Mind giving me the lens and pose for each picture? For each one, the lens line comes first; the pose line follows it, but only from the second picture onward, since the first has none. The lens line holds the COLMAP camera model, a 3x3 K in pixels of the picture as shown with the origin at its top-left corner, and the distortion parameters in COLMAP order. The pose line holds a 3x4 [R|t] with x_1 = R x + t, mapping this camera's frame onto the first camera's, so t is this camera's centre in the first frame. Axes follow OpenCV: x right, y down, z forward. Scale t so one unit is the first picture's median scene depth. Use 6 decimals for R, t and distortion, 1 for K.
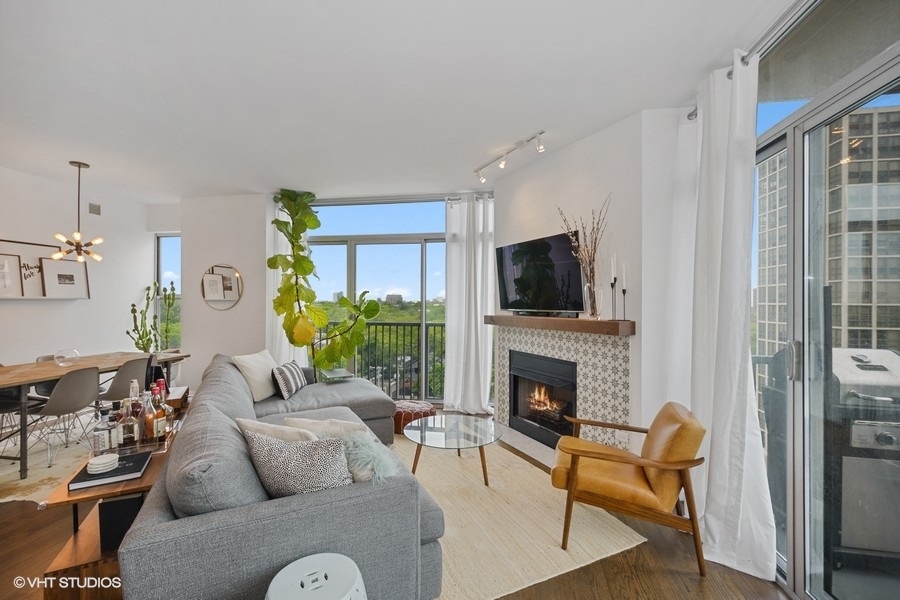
lens RADIAL K [[396.7, 0, 451.2], [0, 396.7, 300.4], [0, 0, 1]] dist [0.003043, -0.000047]
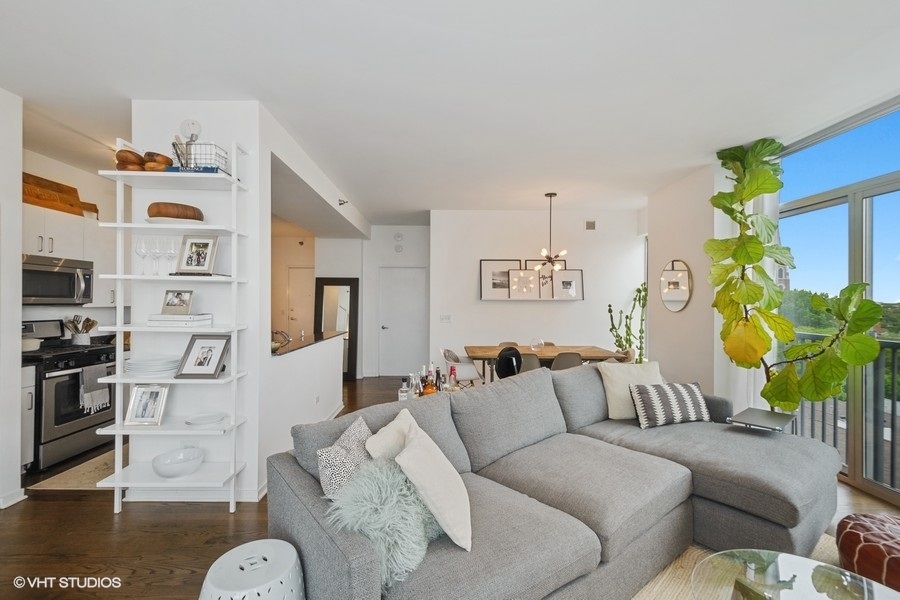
lens RADIAL K [[396.7, 0, 445.1], [0, 396.7, 302.9], [0, 0, 1]] dist [0.003043, -0.000047]
pose [[0.172515, 0.003950, -0.984999, 0.241824], [-0.001534, 0.999992, 0.003742, 0.001083], [0.985006, 0.000865, 0.172520, 0.410747]]
